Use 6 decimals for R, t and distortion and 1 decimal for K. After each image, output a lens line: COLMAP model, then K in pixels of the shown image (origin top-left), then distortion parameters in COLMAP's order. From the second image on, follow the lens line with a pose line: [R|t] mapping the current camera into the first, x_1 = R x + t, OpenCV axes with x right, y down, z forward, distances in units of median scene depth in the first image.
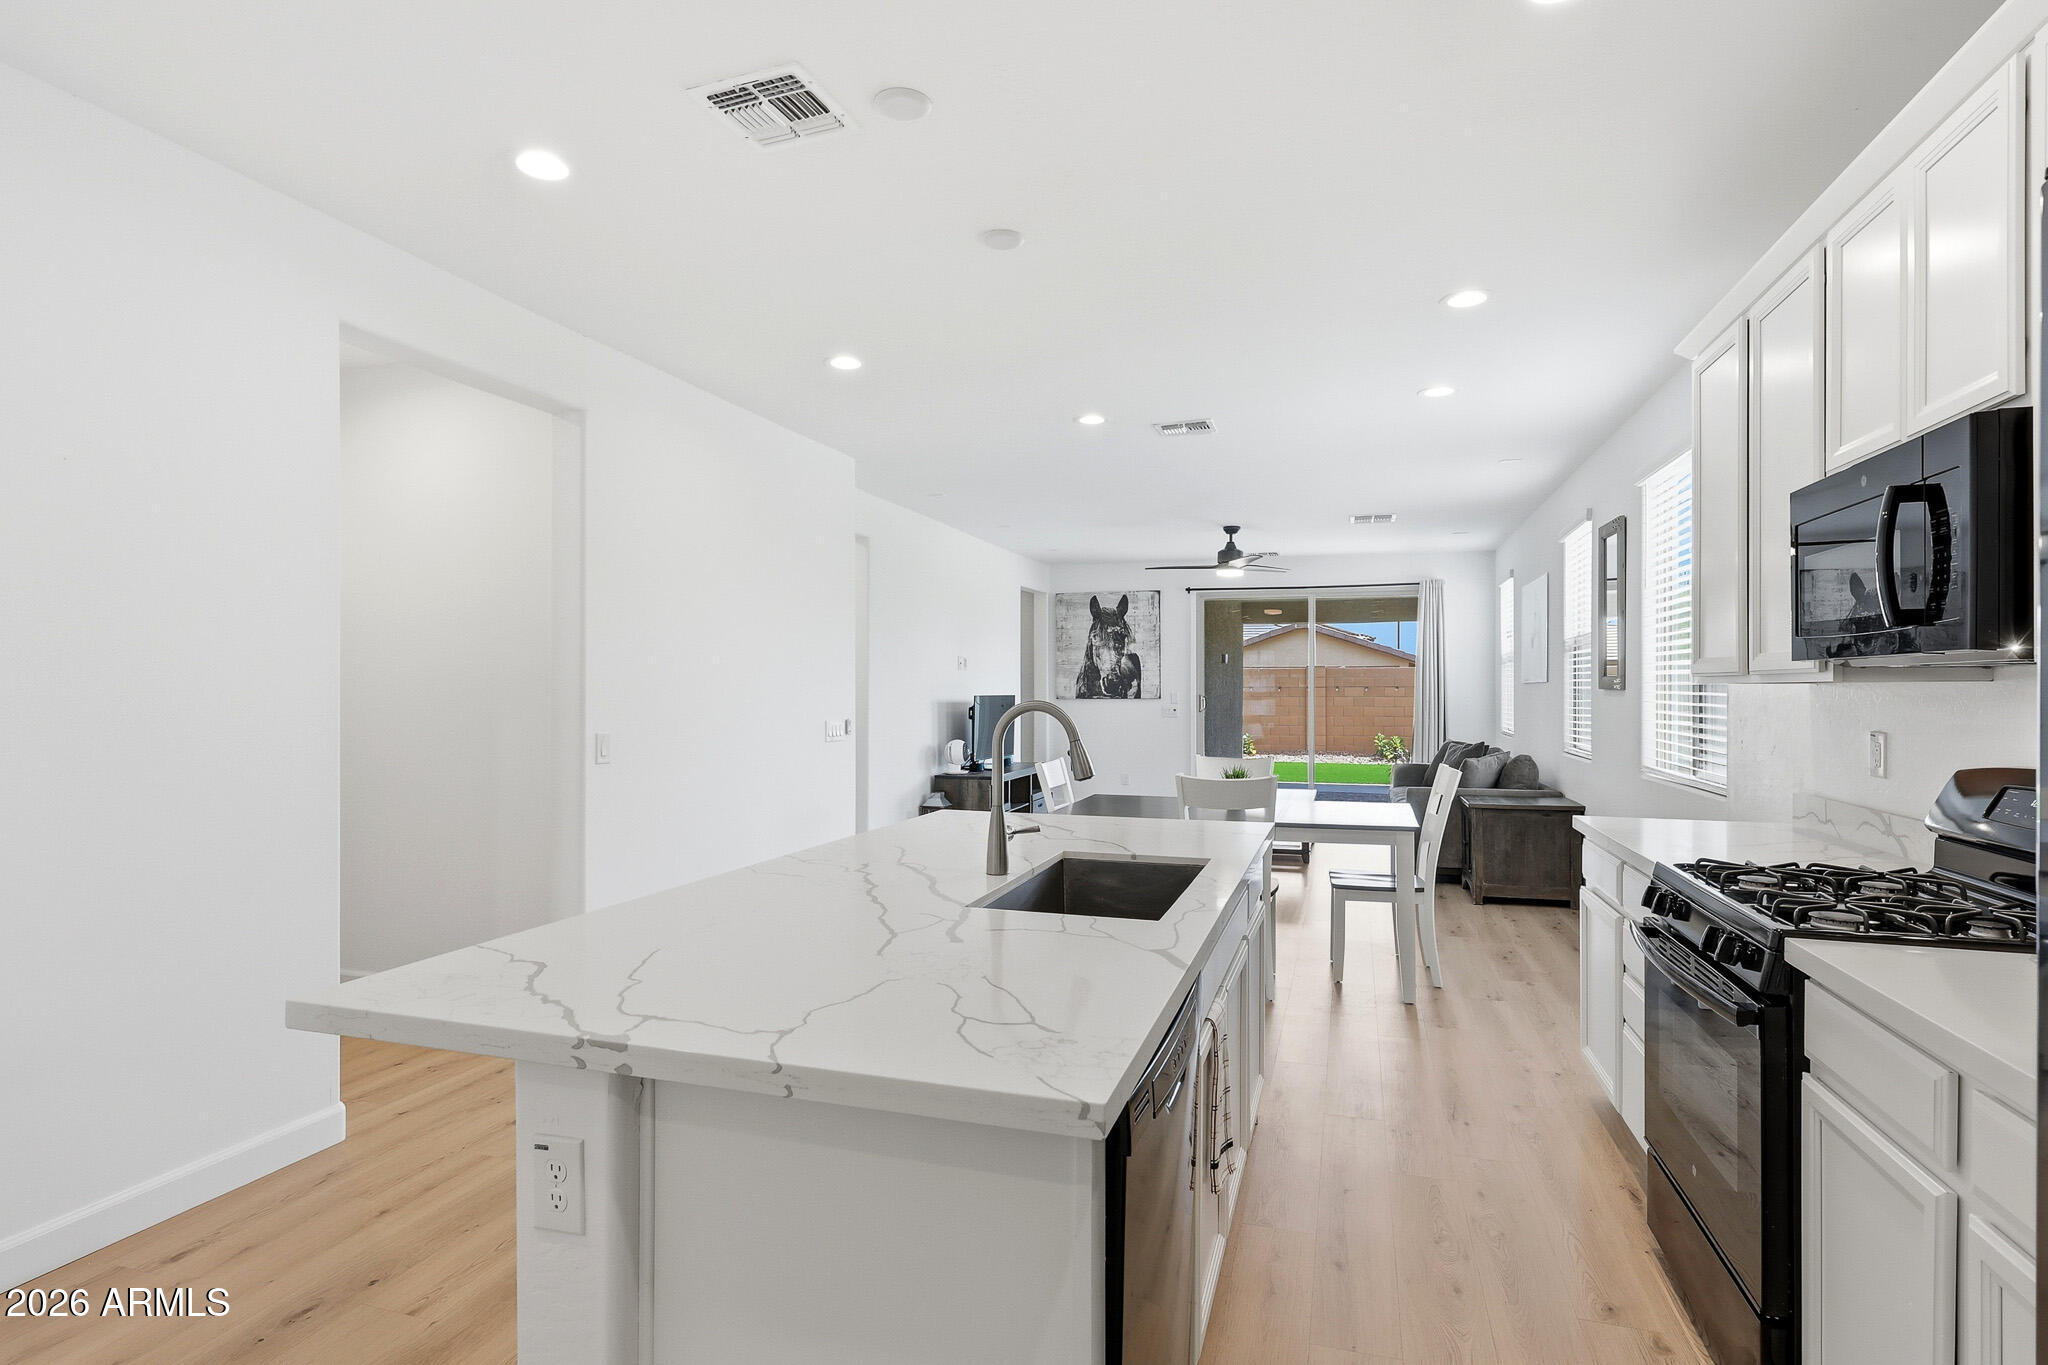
lens RADIAL K [[1039.6, 0, 1019.5], [0, 1039.6, 694.9], [0, 0, 1]] dist [0.018781, 0.000100]
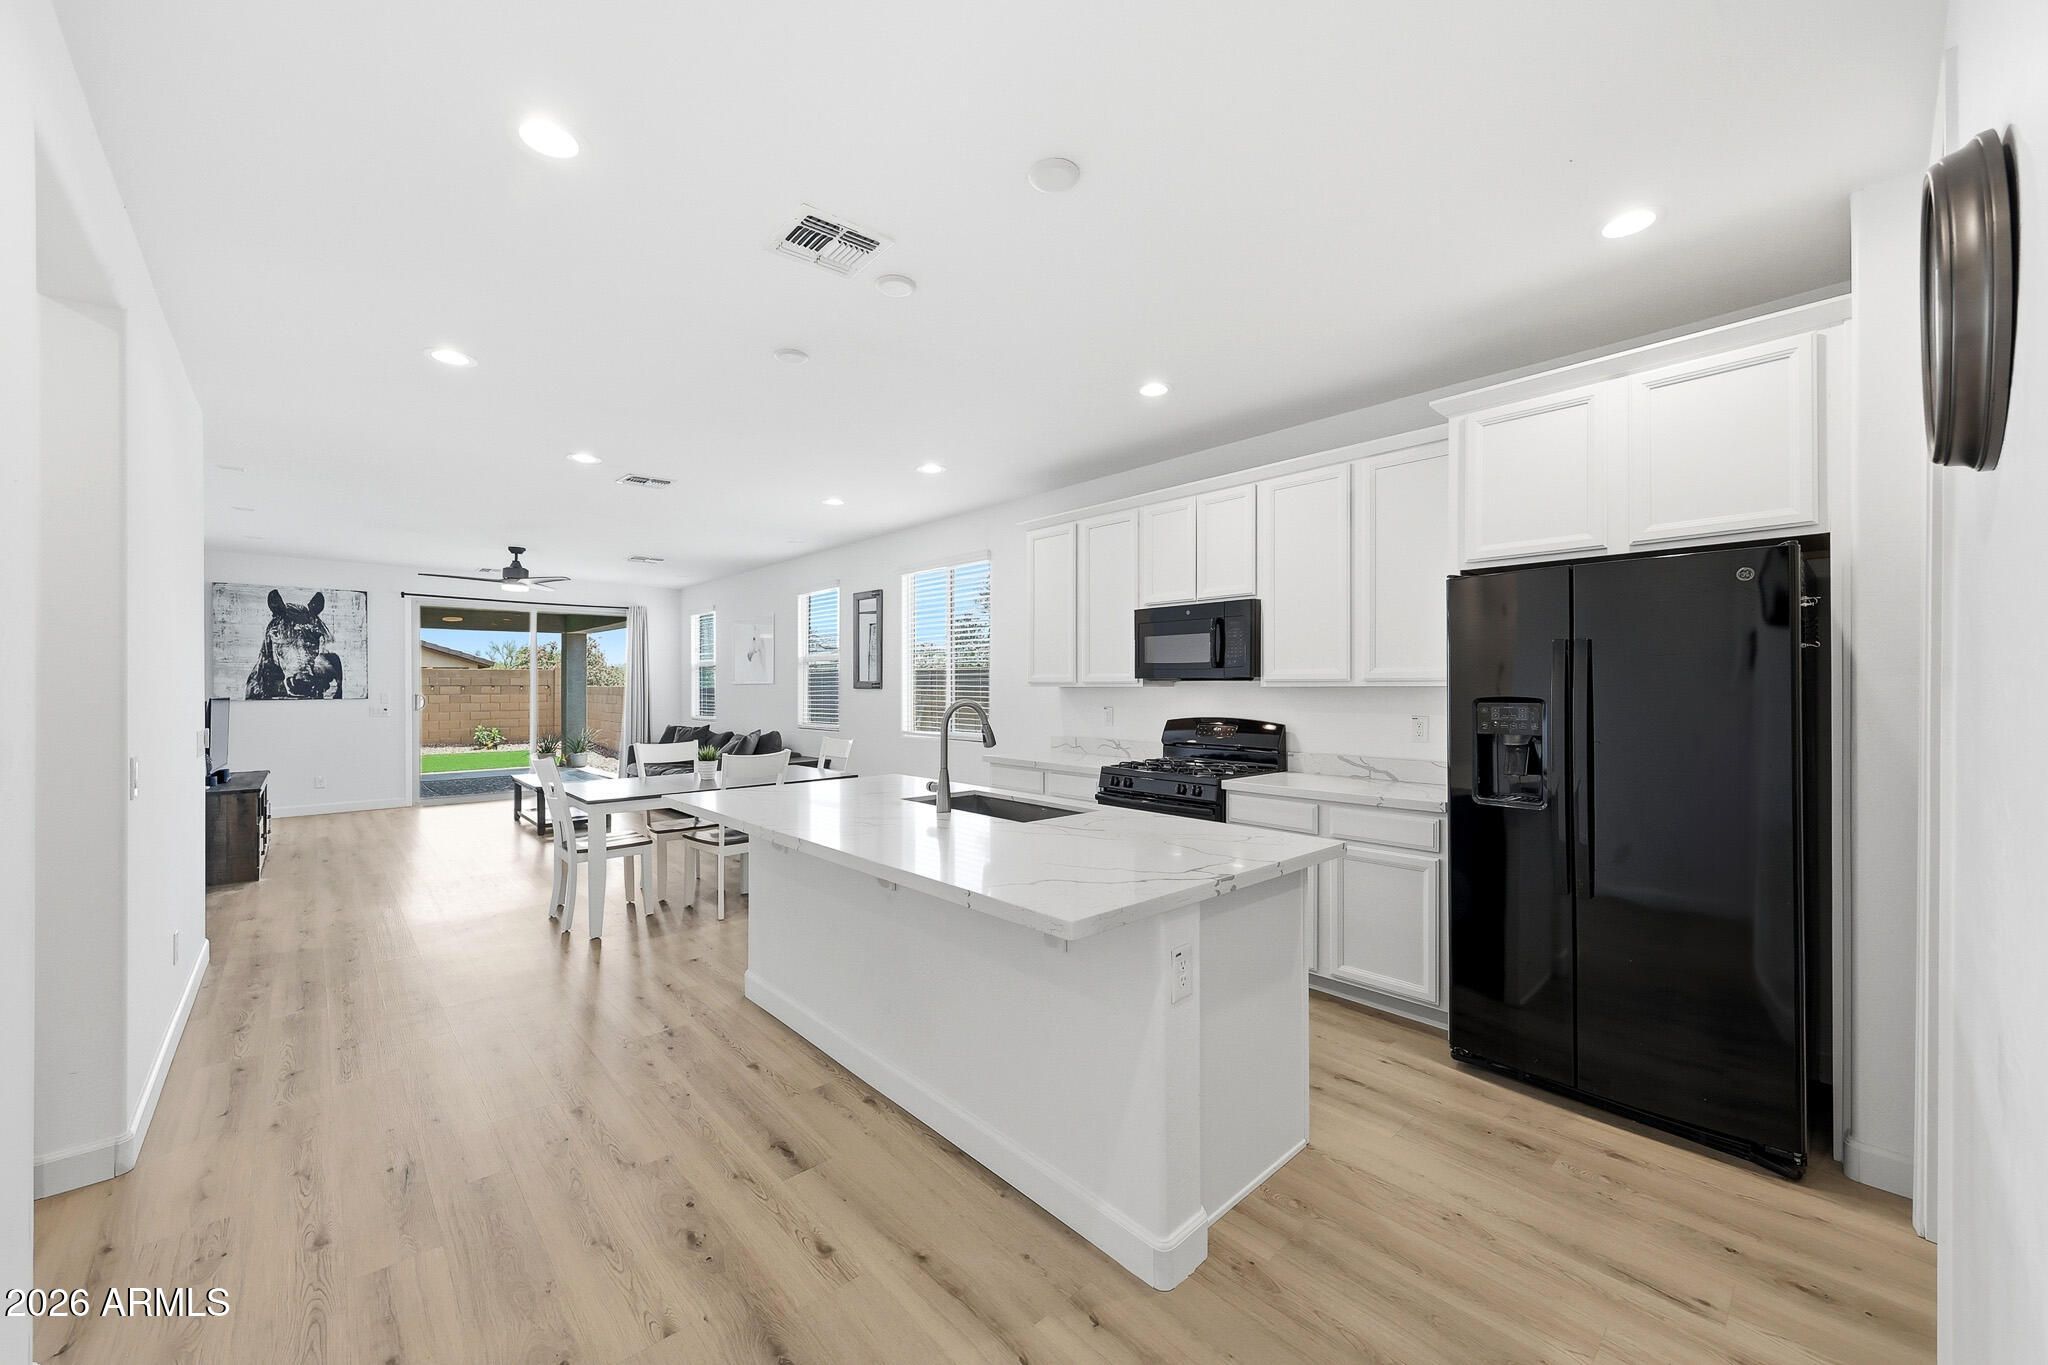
lens RADIAL K [[782.1, 0, 1019.1], [0, 782.1, 685.3], [0, 0, 1]] dist [0.008948, 0.000084]
pose [[0.502229, -0.002305, 0.864731, -0.206558], [0.008244, 0.999964, -0.002122, -0.002613], [-0.864695, 0.008194, 0.502230, 0.067443]]
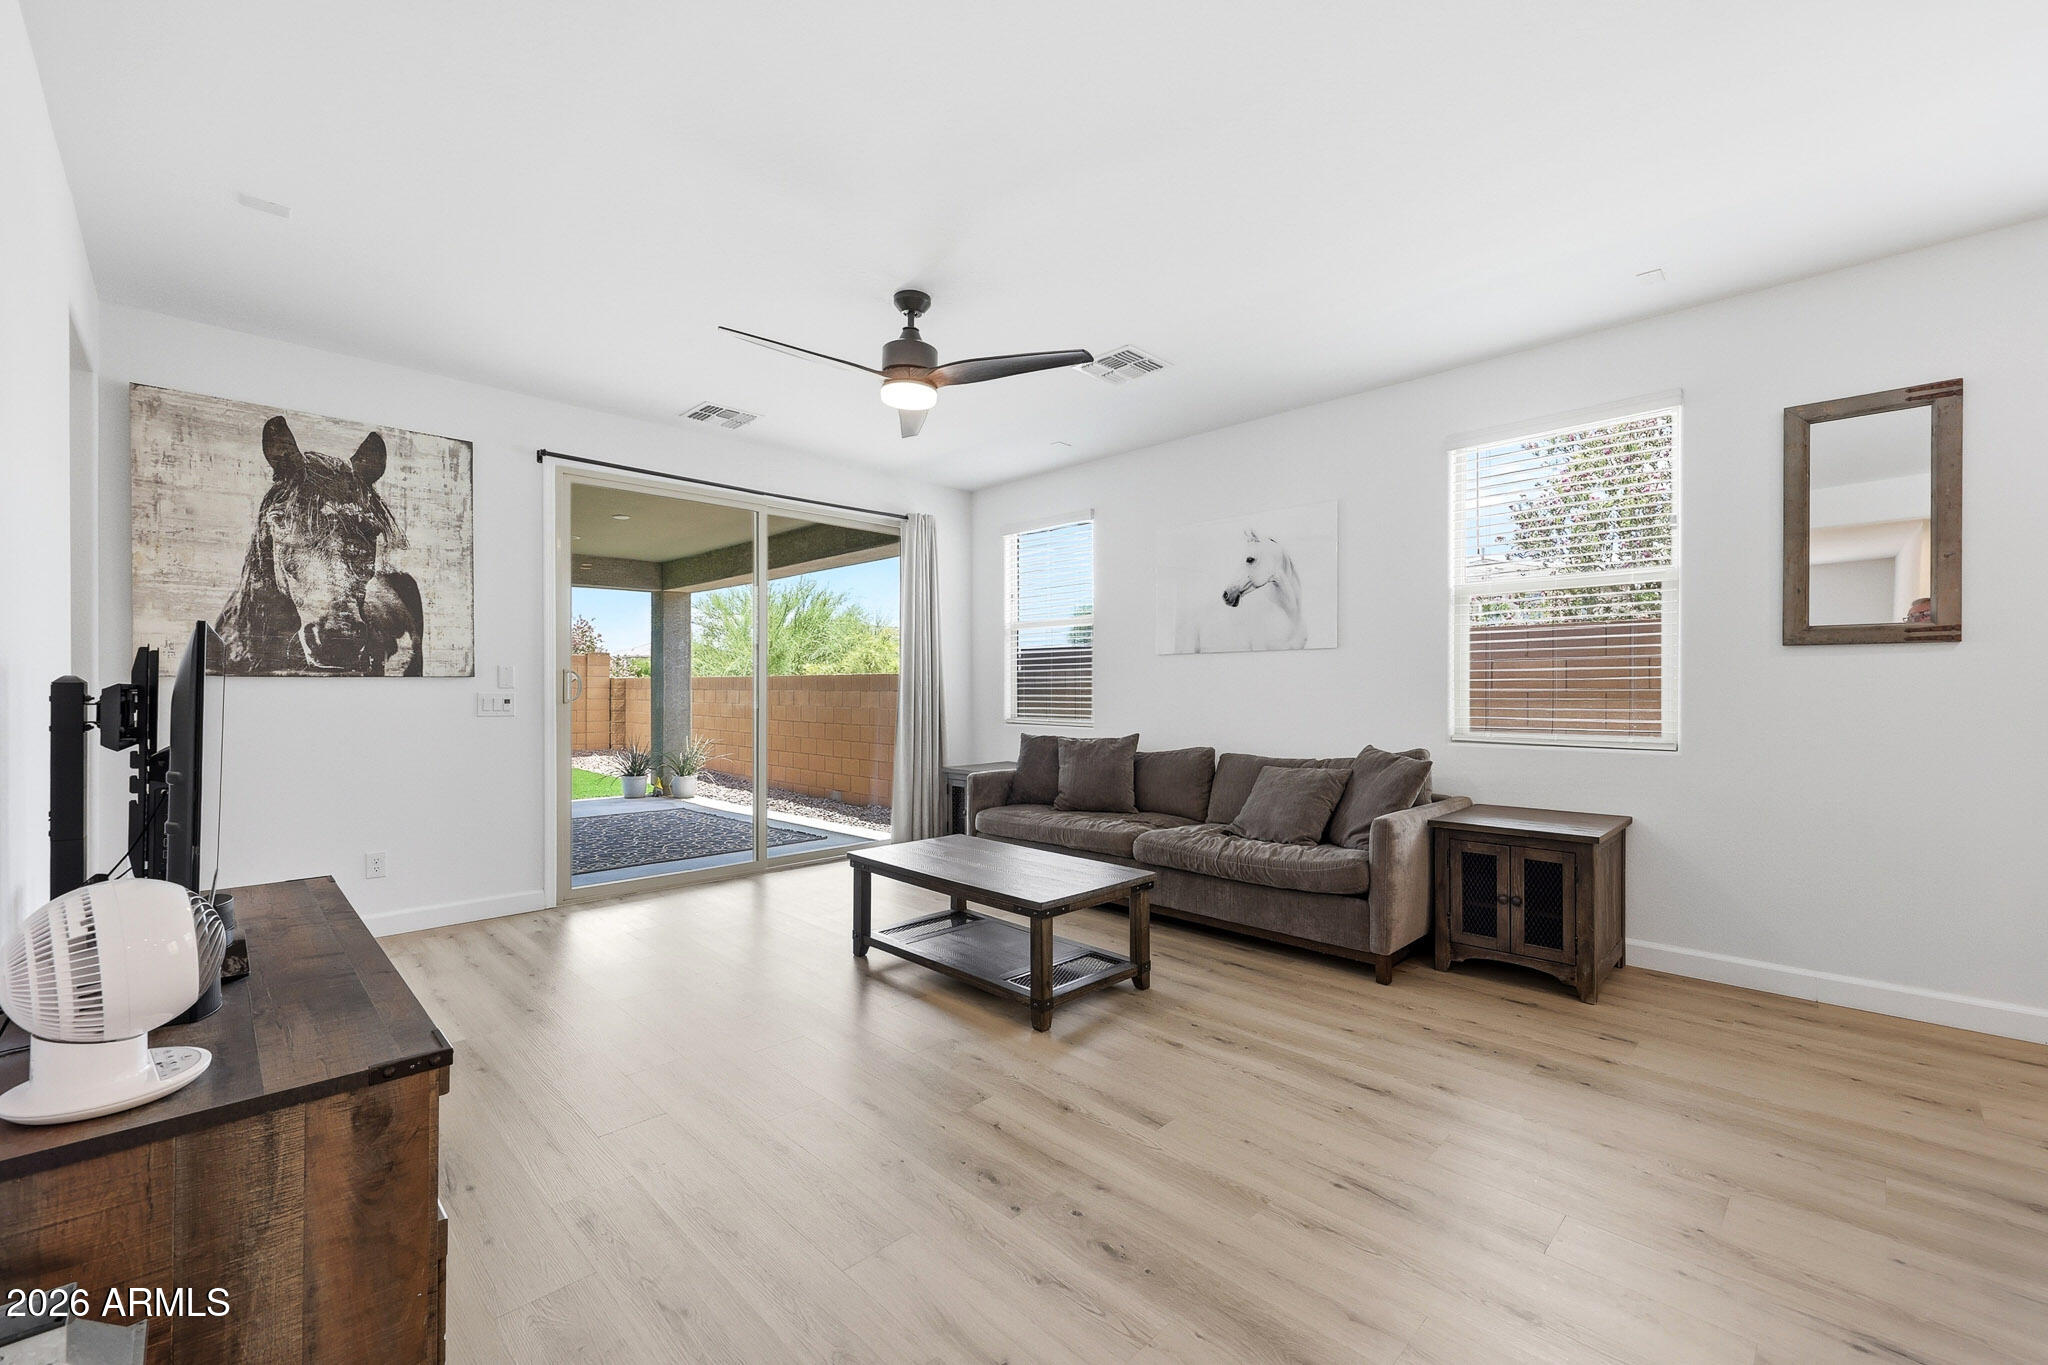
lens RADIAL K [[836.9, 0, 1032.3], [0, 836.9, 691.6], [0, 0, 1]] dist [0.000526, -0.000377]
pose [[0.459399, -0.007419, 0.888199, -0.080779], [0.007460, 0.999962, 0.004493, 0.010219], [-0.888199, 0.004562, 0.459437, 0.603512]]
